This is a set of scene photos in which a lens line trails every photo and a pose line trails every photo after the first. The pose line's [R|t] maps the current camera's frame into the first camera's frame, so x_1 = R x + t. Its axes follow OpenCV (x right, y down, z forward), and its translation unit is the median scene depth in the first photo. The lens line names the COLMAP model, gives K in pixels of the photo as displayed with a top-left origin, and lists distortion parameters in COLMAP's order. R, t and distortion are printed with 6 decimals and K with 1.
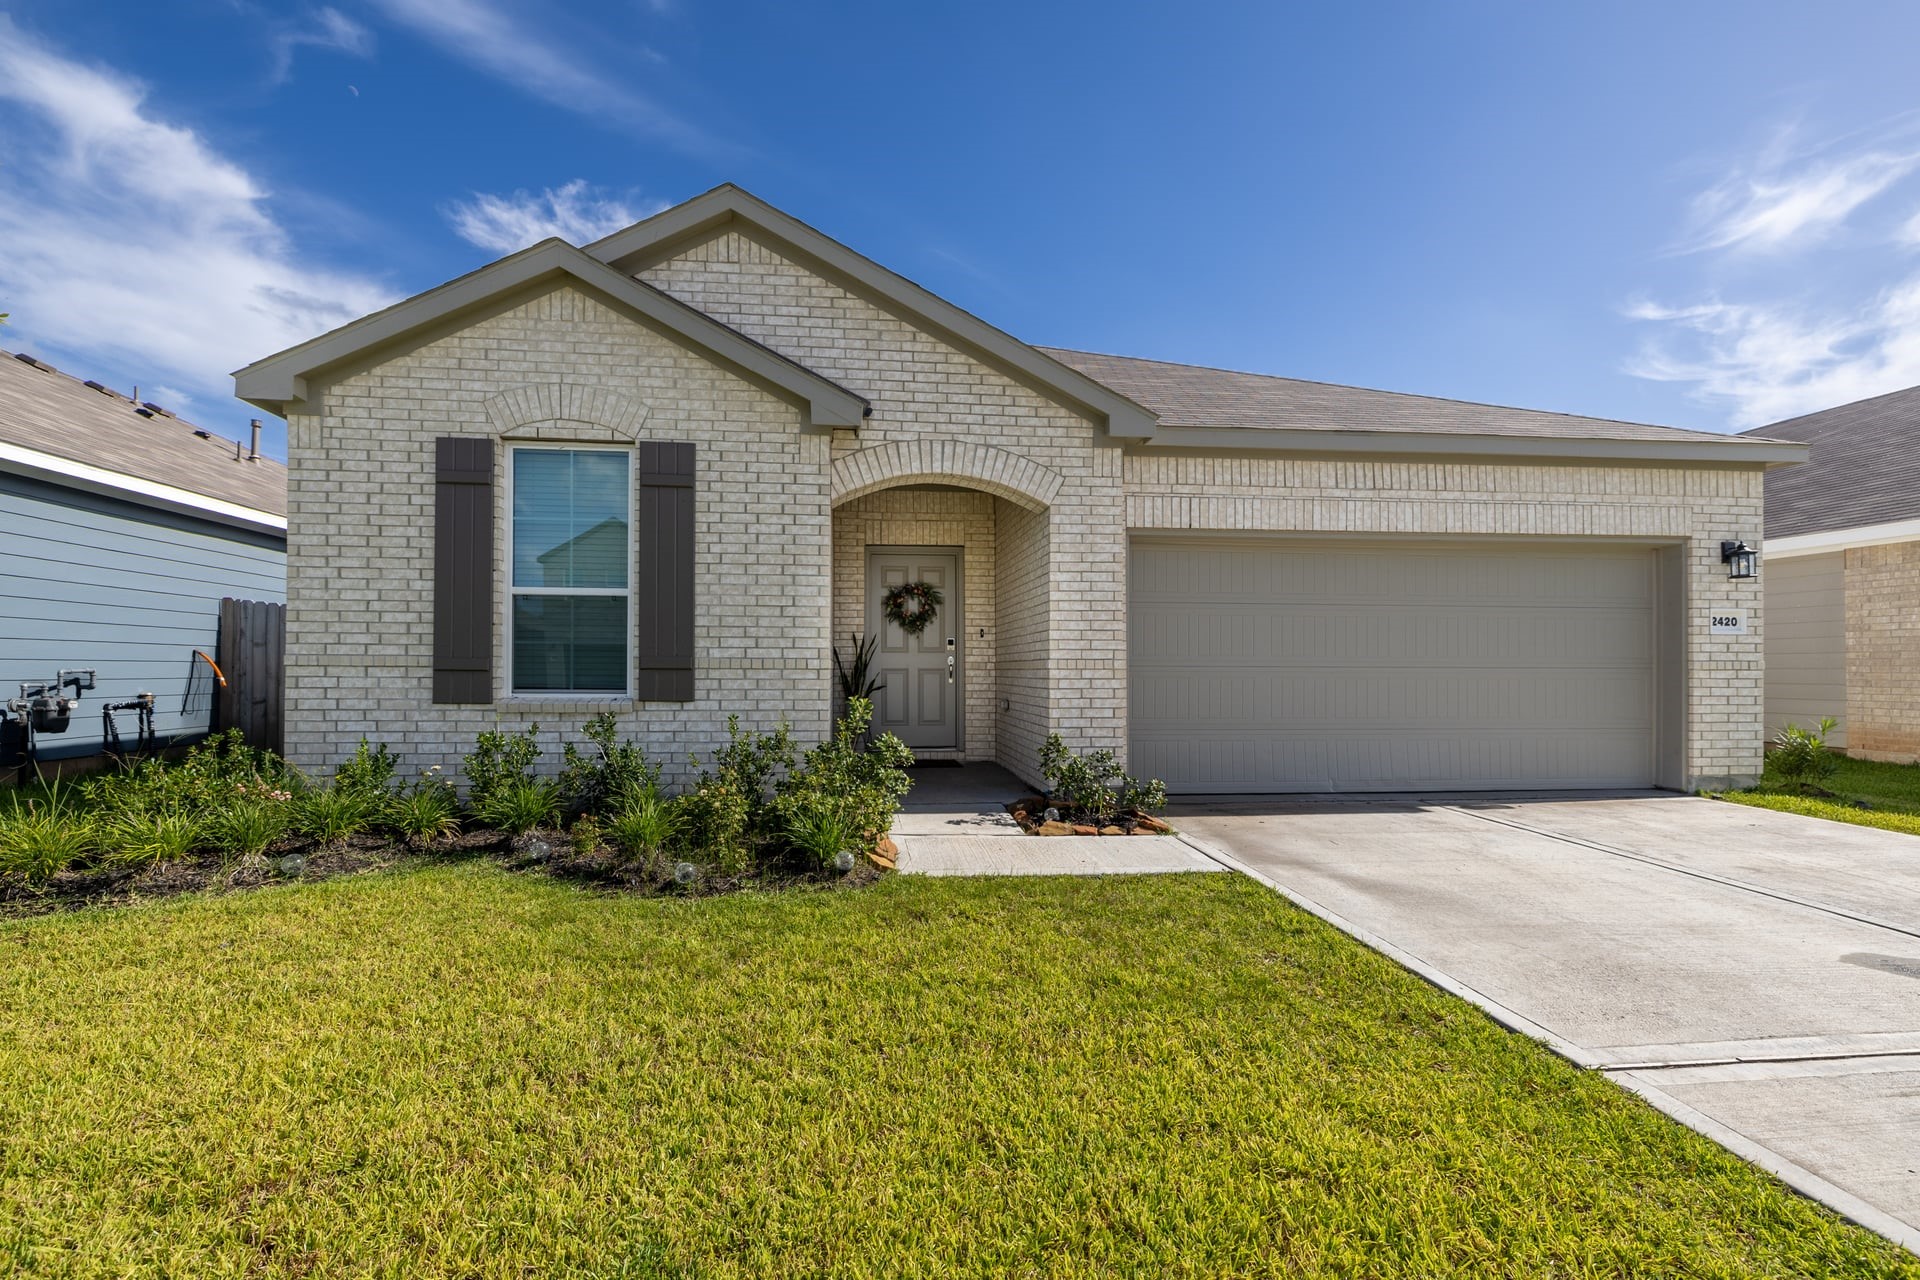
lens RADIAL K [[809.1, 0, 913.9], [0, 809.1, 670.1], [0, 0, 1]] dist [-0.000456, -0.000369]
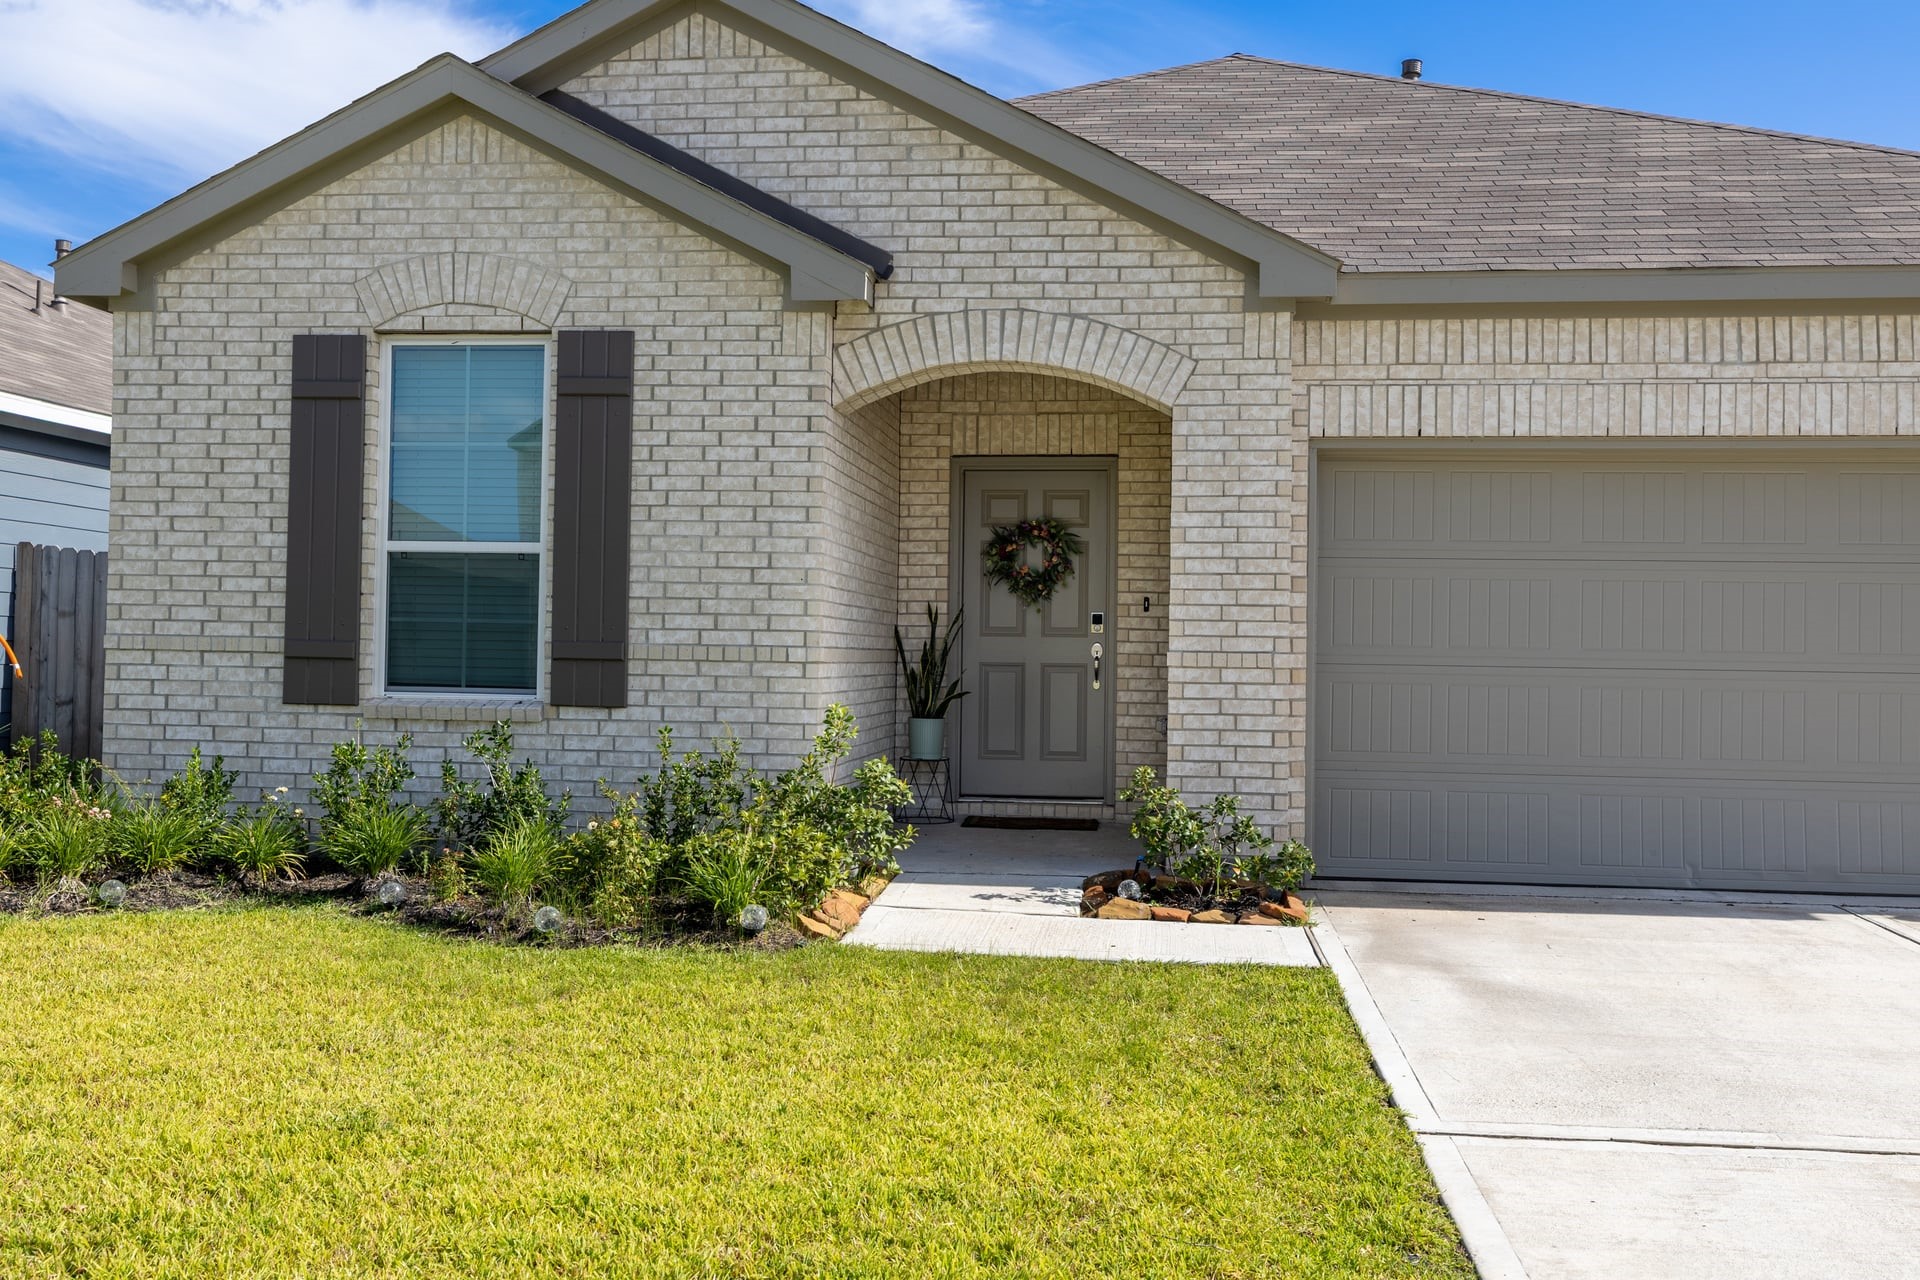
lens RADIAL K [[1854.6, 0, 962.2], [0, 1854.6, 639.6], [0, 0, 1]] dist [-0.001997, 0.000000]
pose [[0.975677, 0.009340, -0.219016, 0.346934], [-0.012257, 0.999853, -0.011962, -0.003464], [0.218872, 0.014356, 0.975648, -0.466624]]
